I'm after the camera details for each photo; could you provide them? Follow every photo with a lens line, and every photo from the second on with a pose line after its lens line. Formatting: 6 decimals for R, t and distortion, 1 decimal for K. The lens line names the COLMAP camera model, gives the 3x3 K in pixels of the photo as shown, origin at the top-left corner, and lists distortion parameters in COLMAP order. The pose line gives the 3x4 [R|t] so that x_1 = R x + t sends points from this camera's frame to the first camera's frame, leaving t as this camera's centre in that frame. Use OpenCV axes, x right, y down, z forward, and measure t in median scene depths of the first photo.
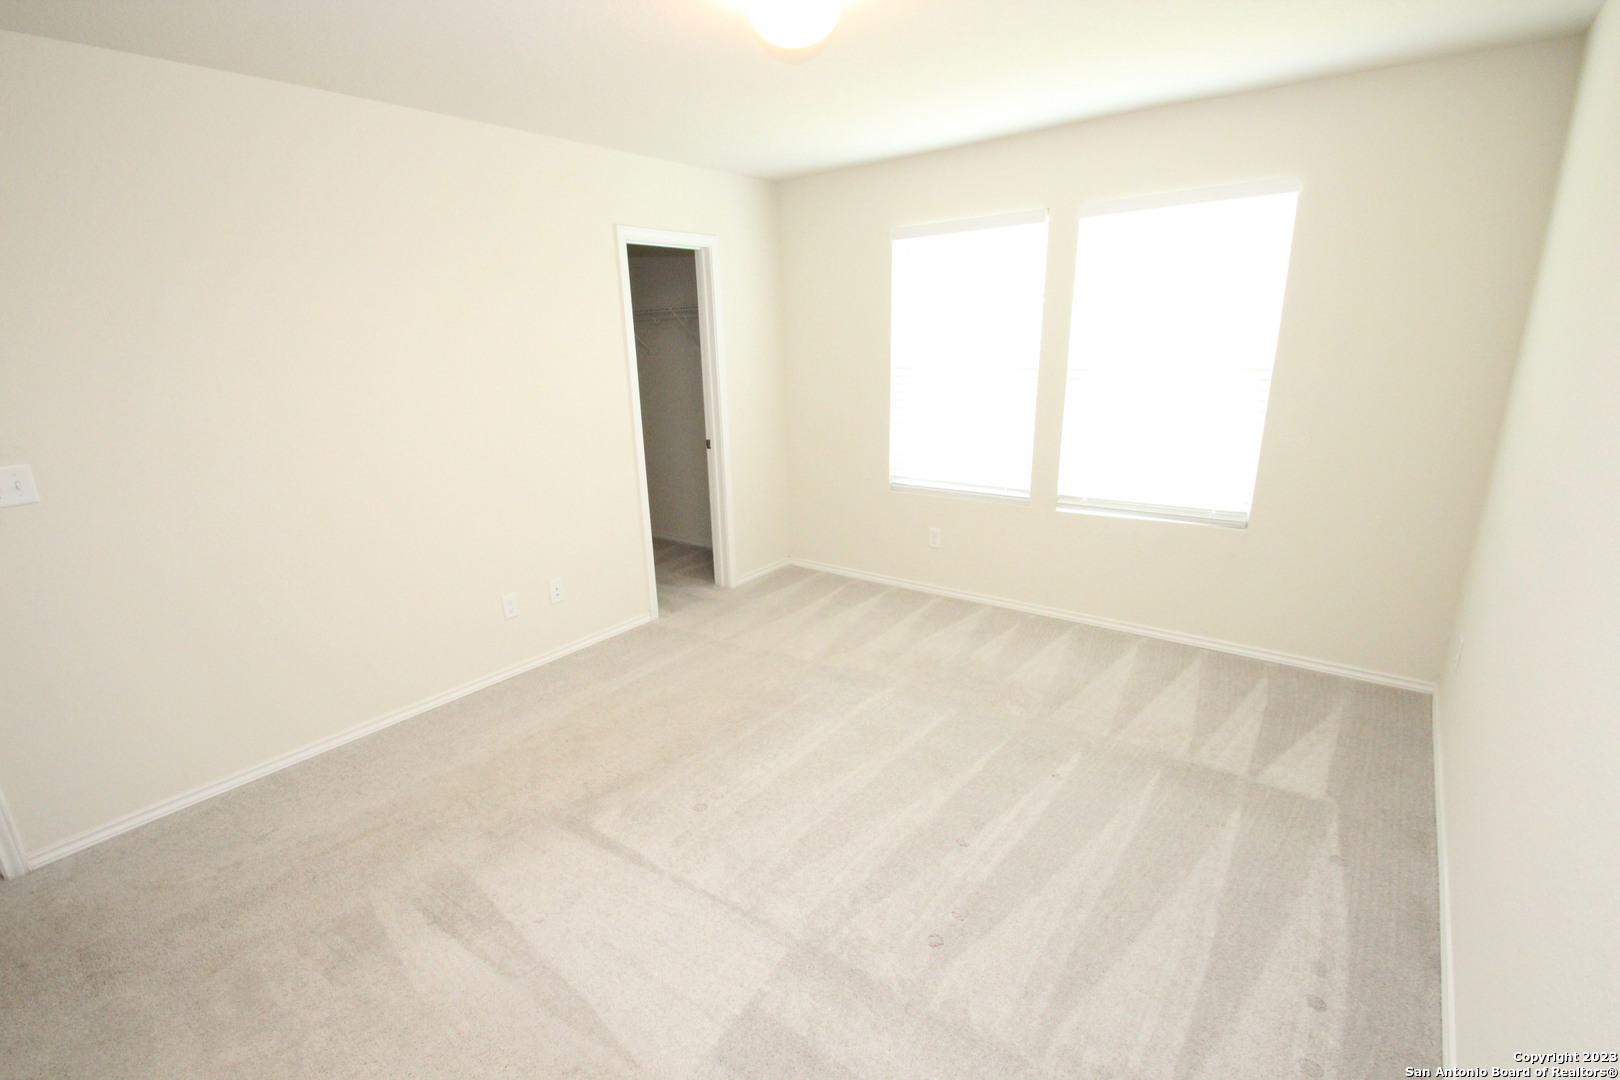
lens RADIAL K [[751.8, 0, 786.8], [0, 751.8, 565.4], [0, 0, 1]] dist [0.010407, -0.013082]
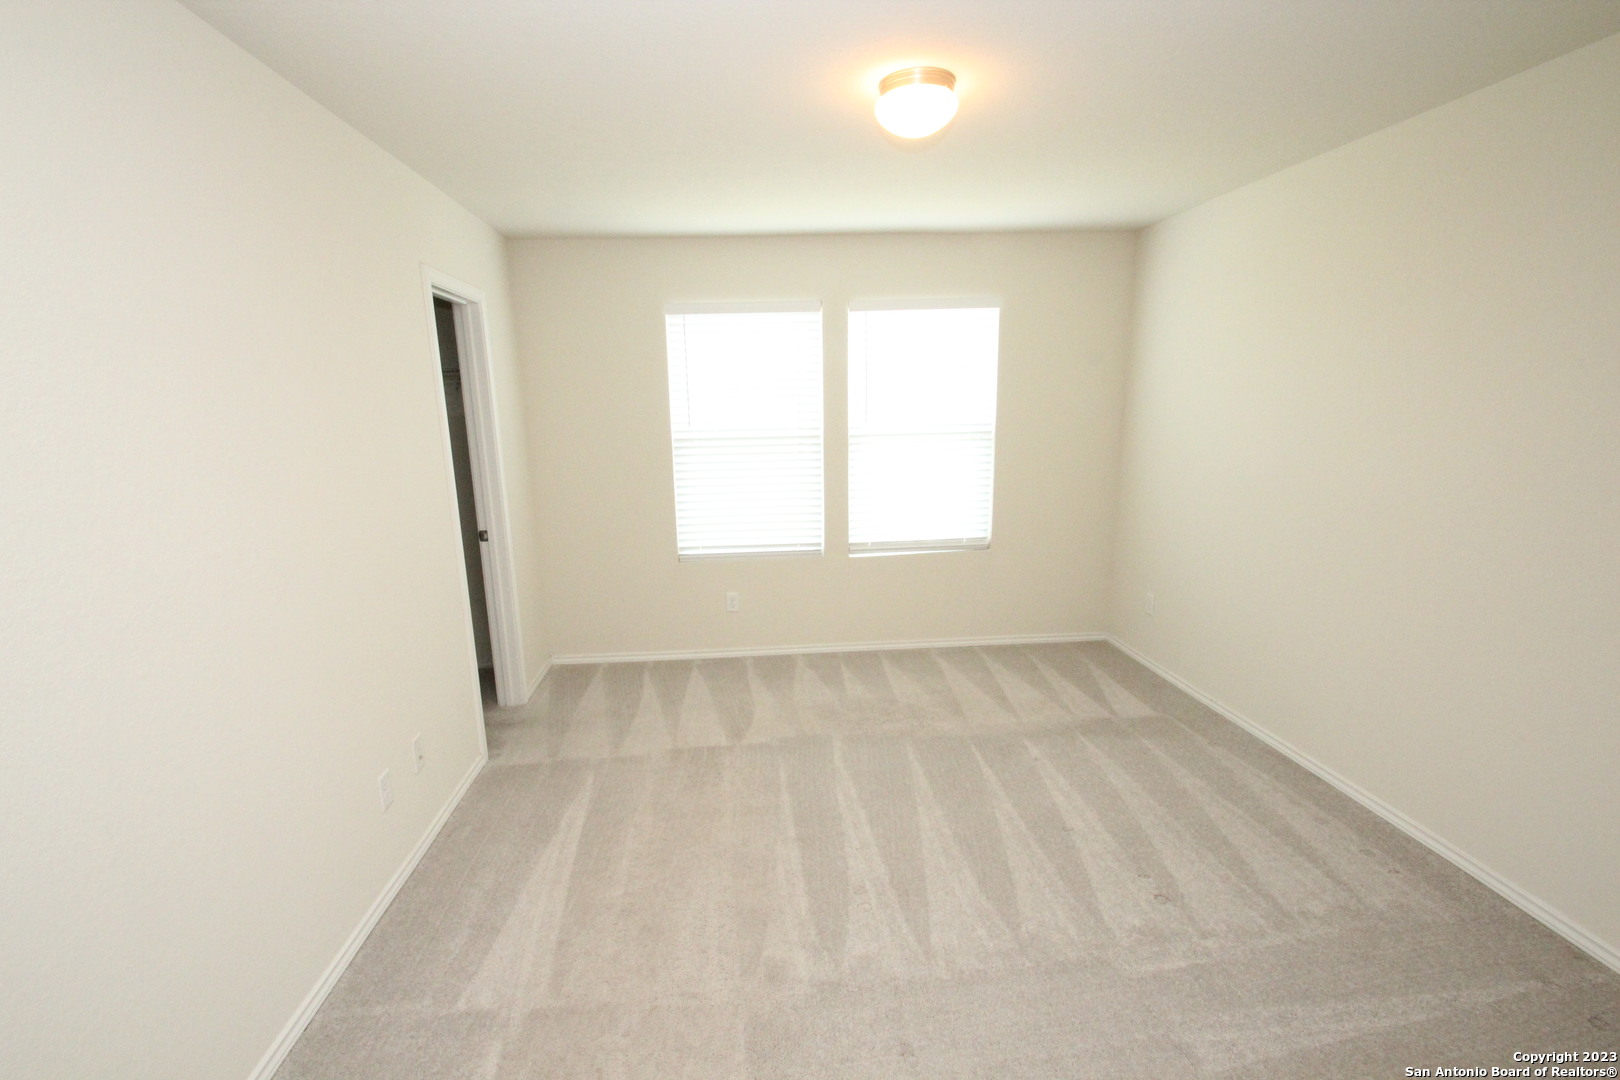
lens RADIAL K [[751.8, 0, 786.8], [0, 751.8, 565.4], [0, 0, 1]] dist [0.010407, -0.013082]
pose [[0.736495, -0.130094, 0.663815, -0.484836], [0.199481, 0.979461, -0.029368, -0.047289], [-0.646361, 0.154048, 0.747320, 0.215174]]
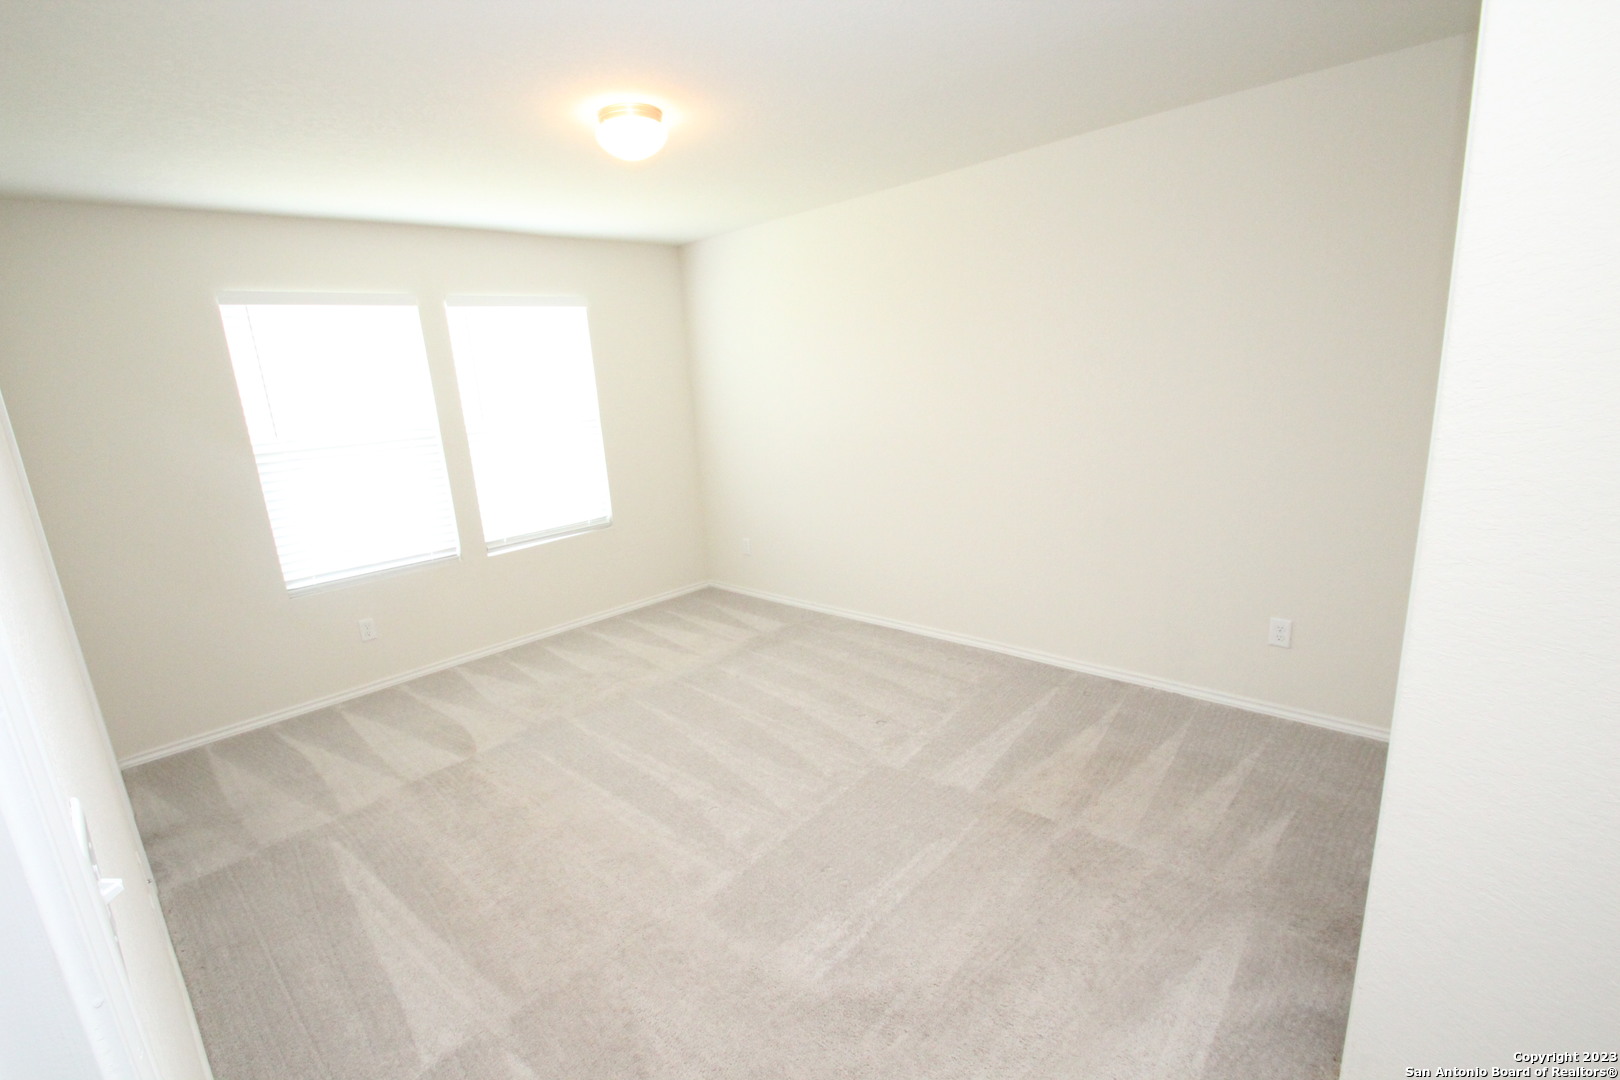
lens RADIAL K [[751.8, 0, 786.8], [0, 751.8, 565.4], [0, 0, 1]] dist [0.010407, -0.013082]
pose [[0.108742, -0.220790, 0.969240, -0.705629], [0.357083, 0.918621, 0.169197, -0.093719], [-0.927721, 0.327700, 0.178733, 0.400073]]
